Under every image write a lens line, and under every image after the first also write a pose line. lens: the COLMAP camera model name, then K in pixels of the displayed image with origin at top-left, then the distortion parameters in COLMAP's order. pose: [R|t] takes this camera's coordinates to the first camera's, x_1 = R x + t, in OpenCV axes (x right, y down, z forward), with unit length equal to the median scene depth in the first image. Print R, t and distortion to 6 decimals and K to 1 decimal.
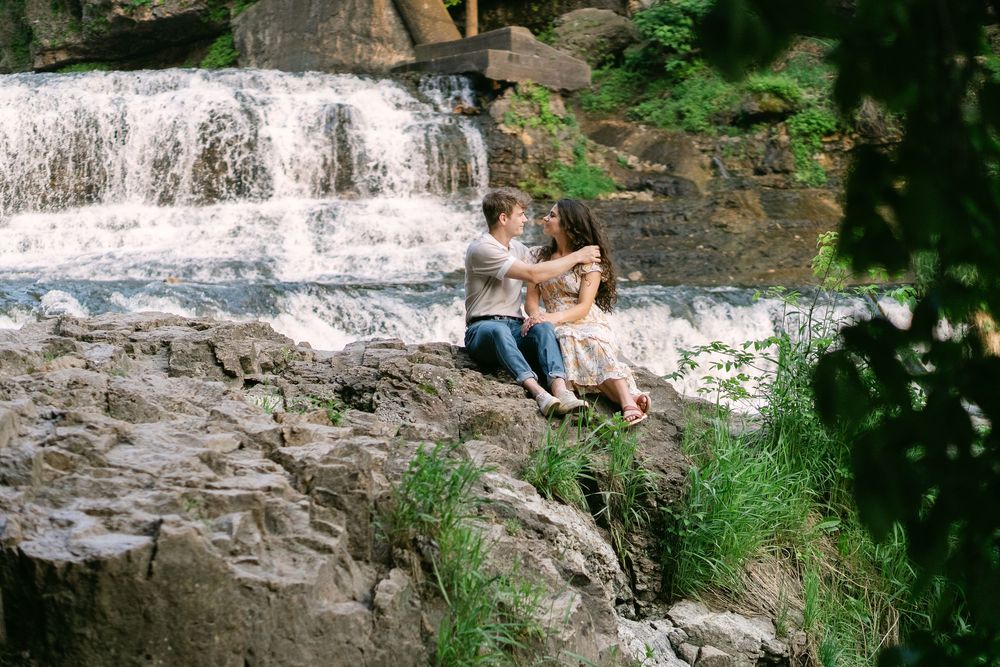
lens RADIAL K [[2136.7, 0, 500.0], [0, 2136.7, 333.5], [0, 0, 1]] dist [0.015943, 0.138072]
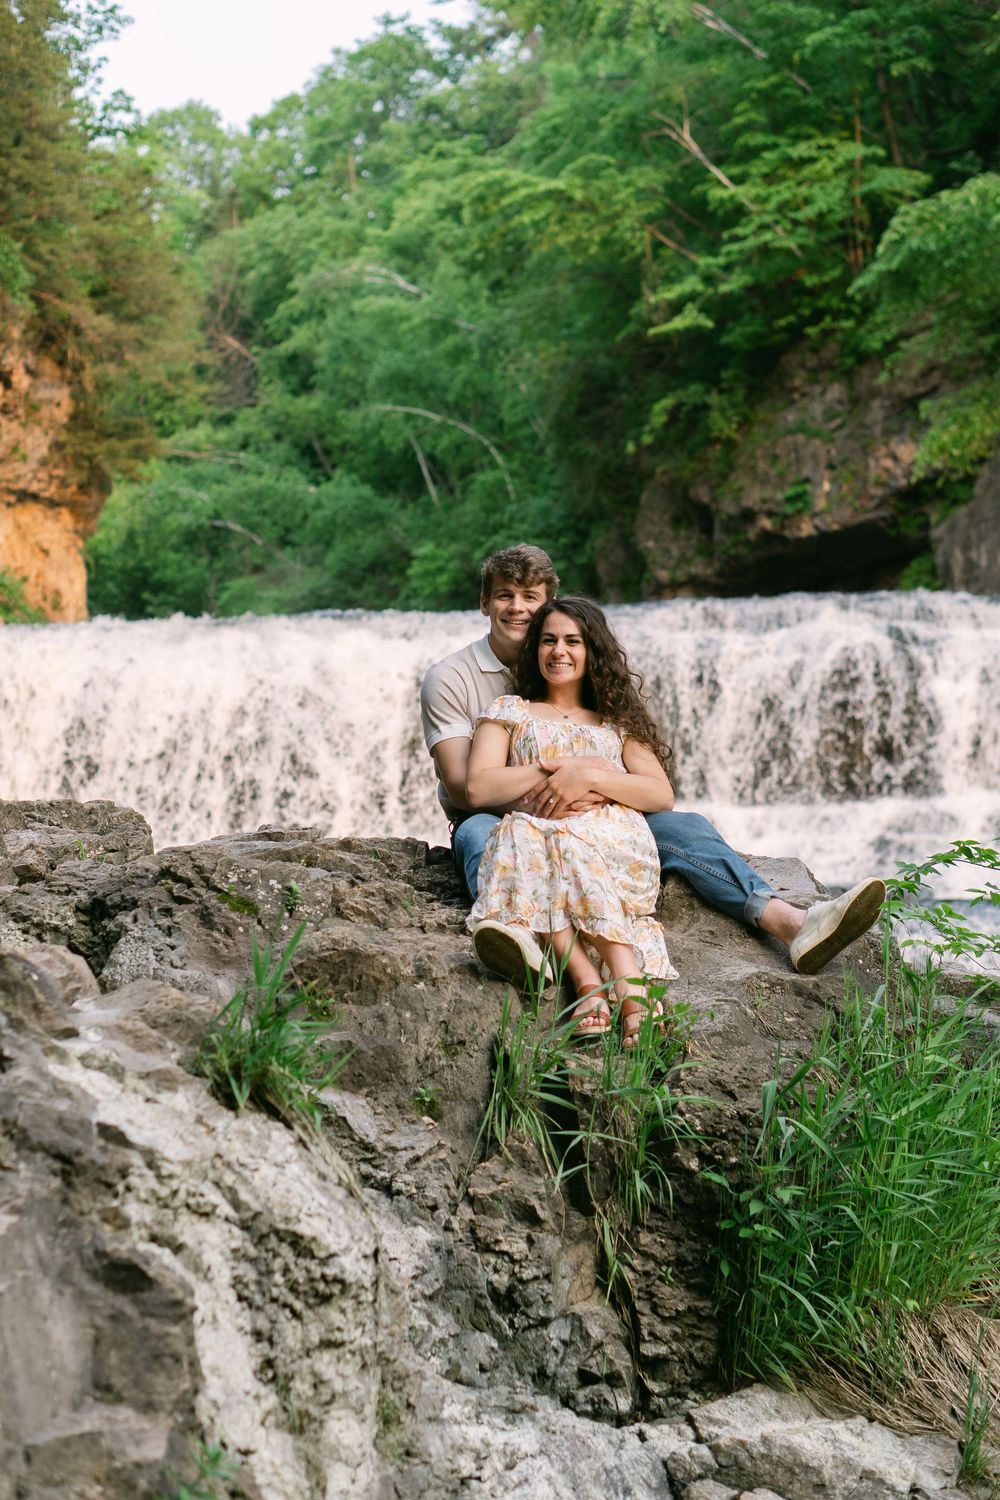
lens RADIAL K [[3205.1, 0, 500.0], [0, 3205.1, 750.0], [0, 0, 1]] dist [0.015943, 0.138072]
pose [[0.955777, -0.002438, -0.294081, 0.230439], [-0.024807, 0.995734, -0.088877, 0.053781], [0.293043, 0.092242, 0.951639, 0.338485]]
